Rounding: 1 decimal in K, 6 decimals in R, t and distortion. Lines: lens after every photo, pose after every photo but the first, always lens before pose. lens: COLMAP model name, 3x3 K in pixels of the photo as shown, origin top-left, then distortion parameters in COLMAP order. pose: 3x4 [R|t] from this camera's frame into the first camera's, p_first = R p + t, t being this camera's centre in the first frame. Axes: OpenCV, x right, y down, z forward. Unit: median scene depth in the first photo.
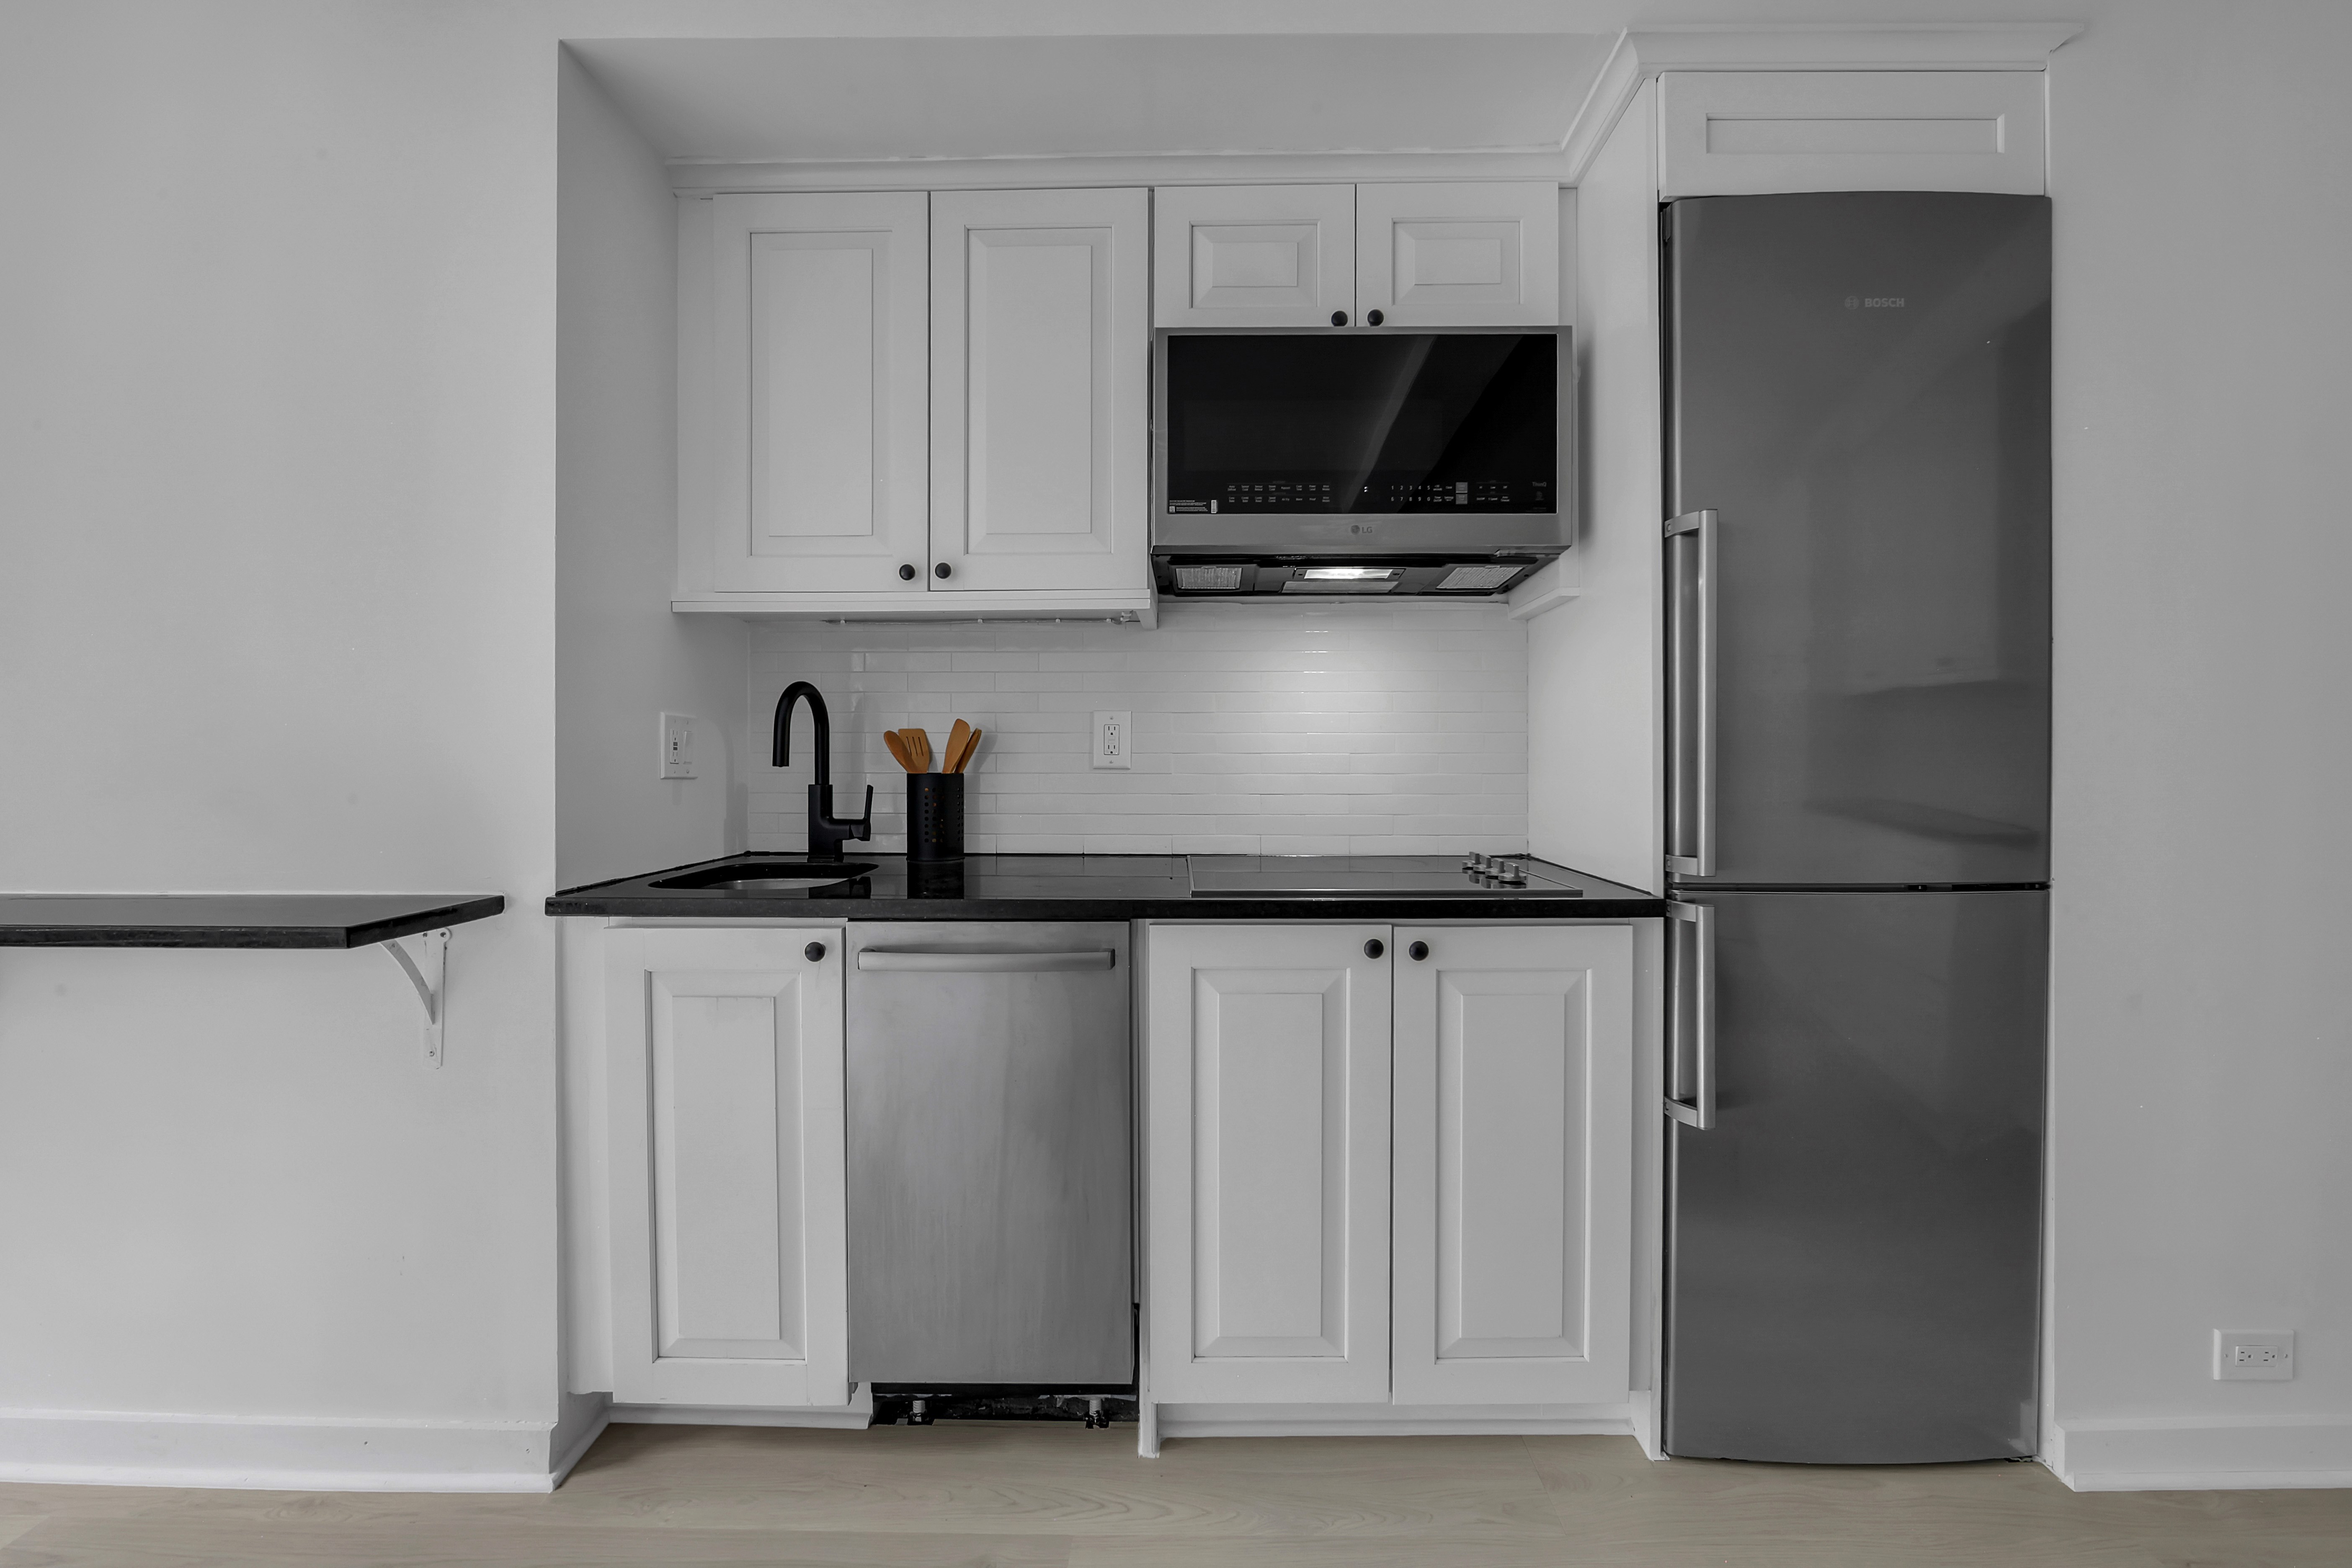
lens RADIAL K [[949.5, 0, 1176.0], [0, 949.5, 784.0], [0, 0, 1]] dist [-0.008628, -0.000173]
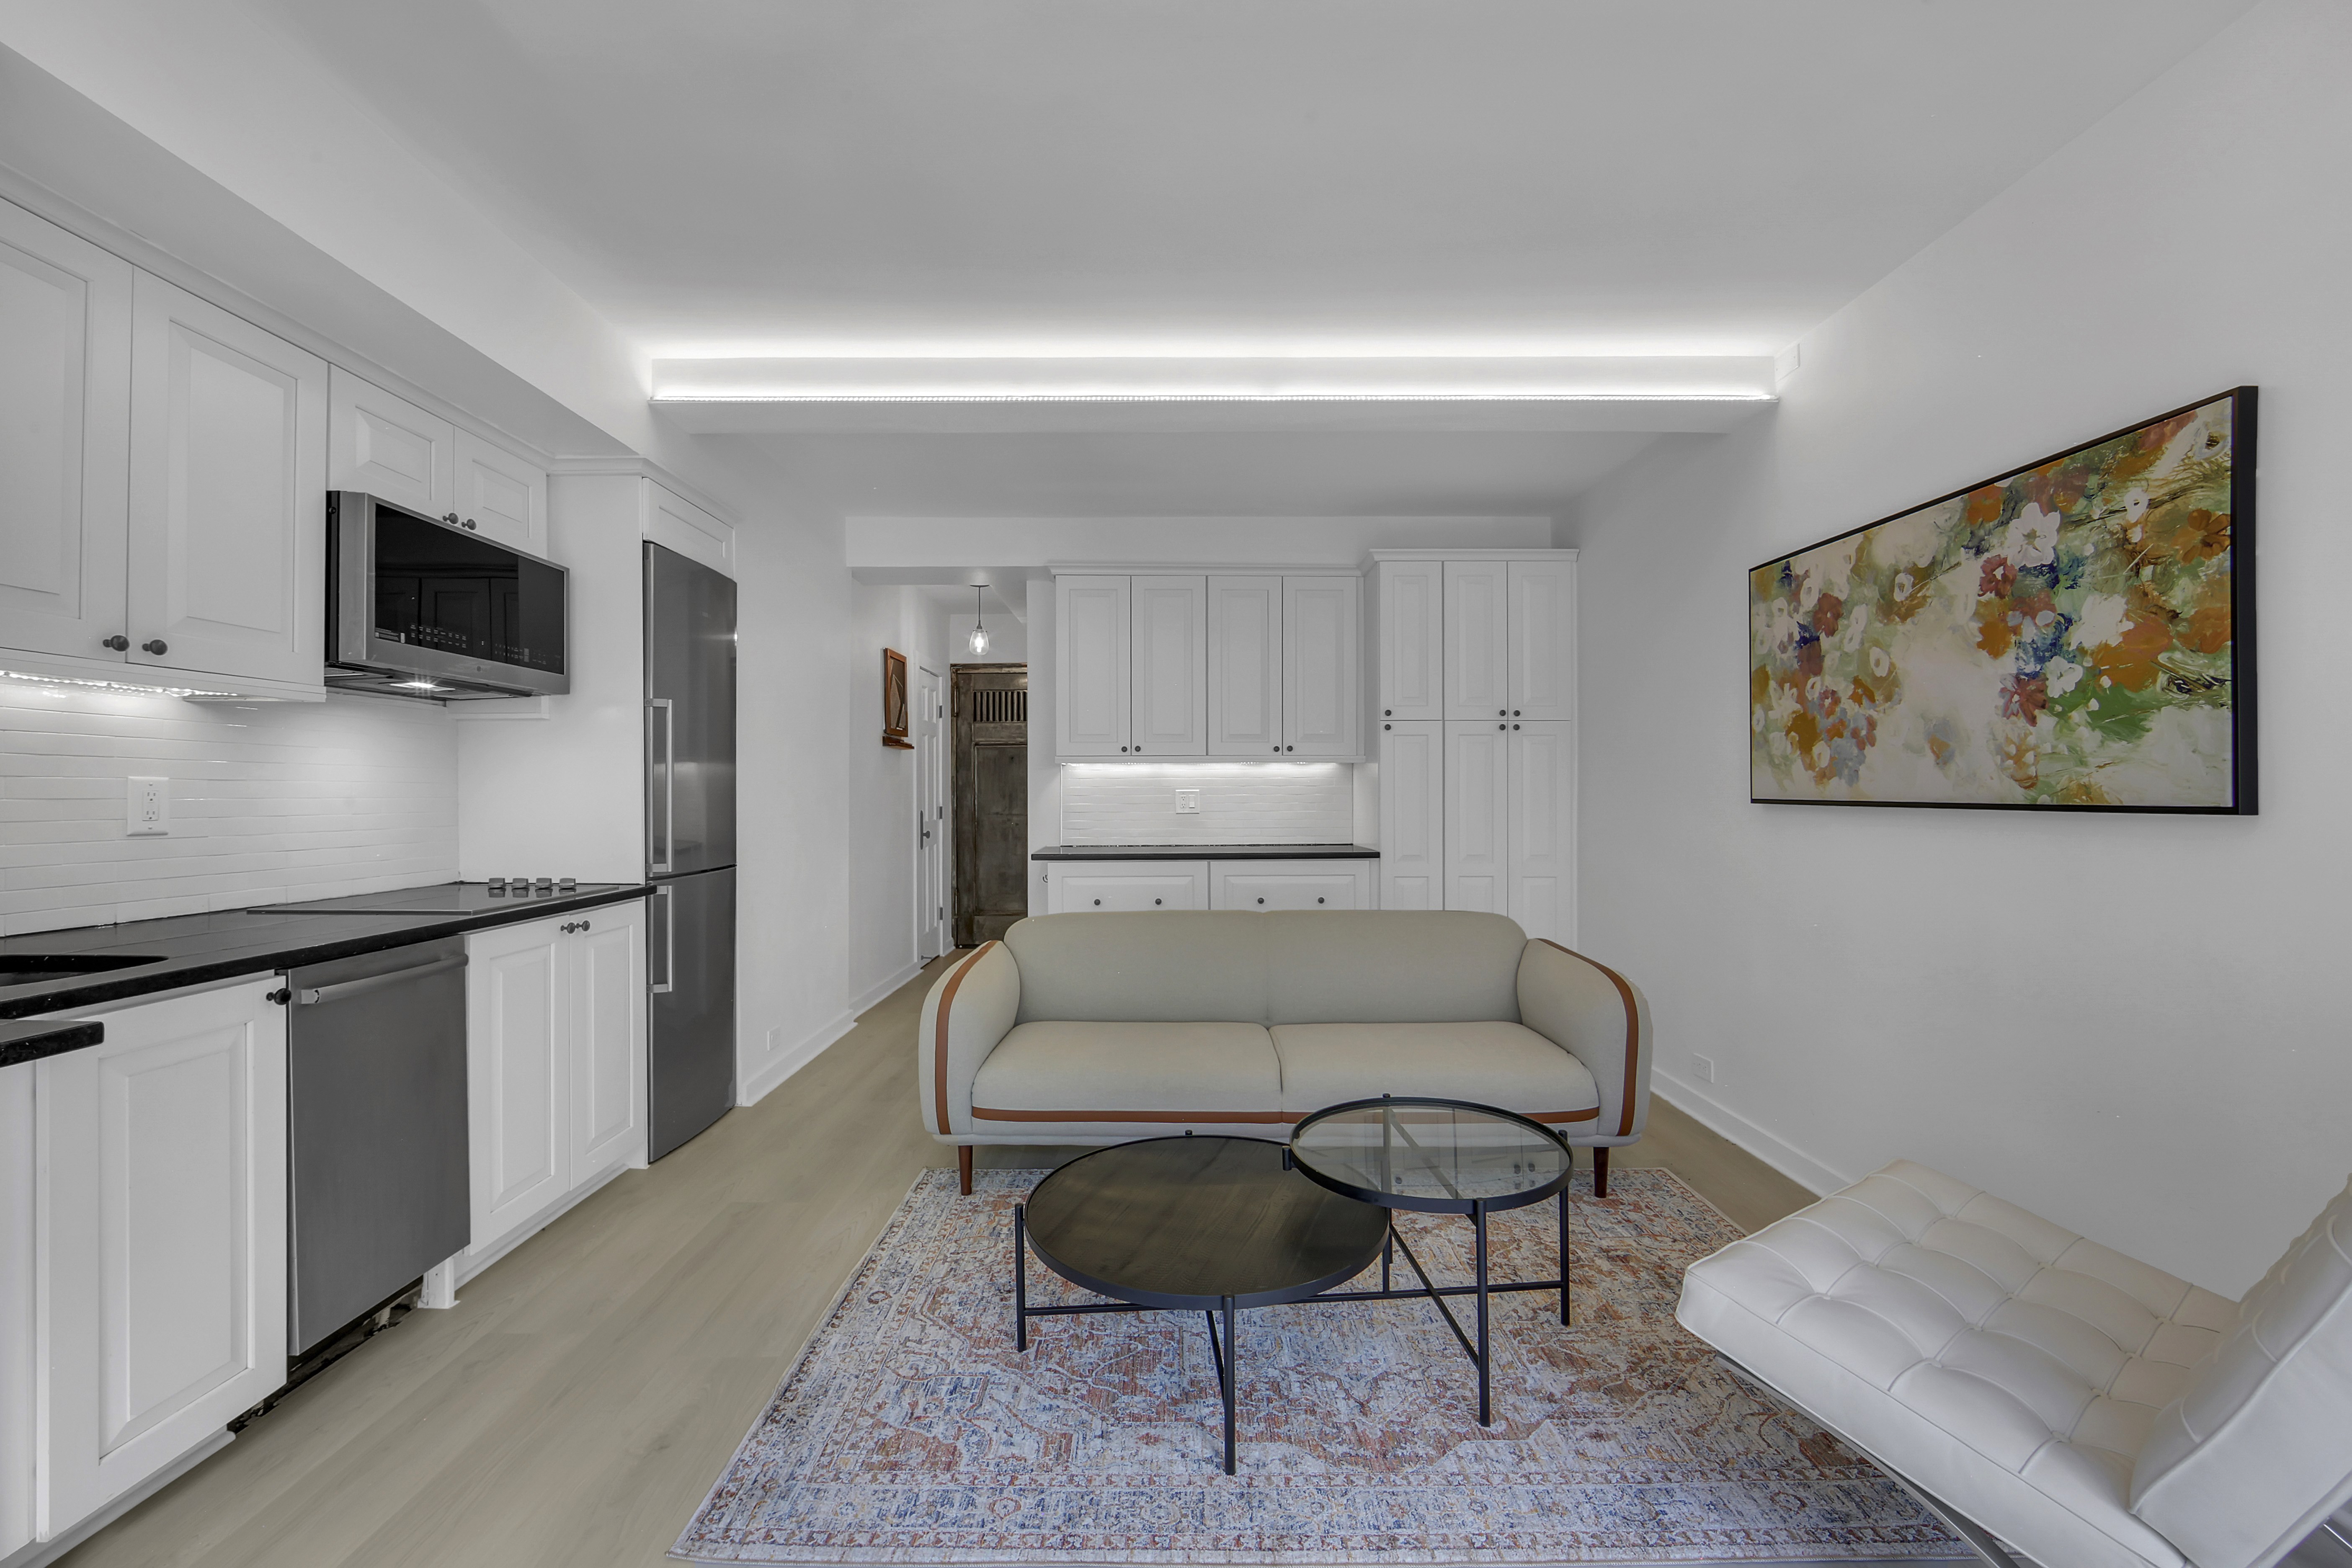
lens RADIAL K [[949.5, 0, 1176.0], [0, 949.5, 784.0], [0, 0, 1]] dist [-0.008628, -0.000173]
pose [[-0.014777, 0.008478, 0.999855, -1.489018], [0.015315, 0.999849, -0.008252, -0.060511], [-0.999774, 0.015191, -0.014904, -0.099274]]
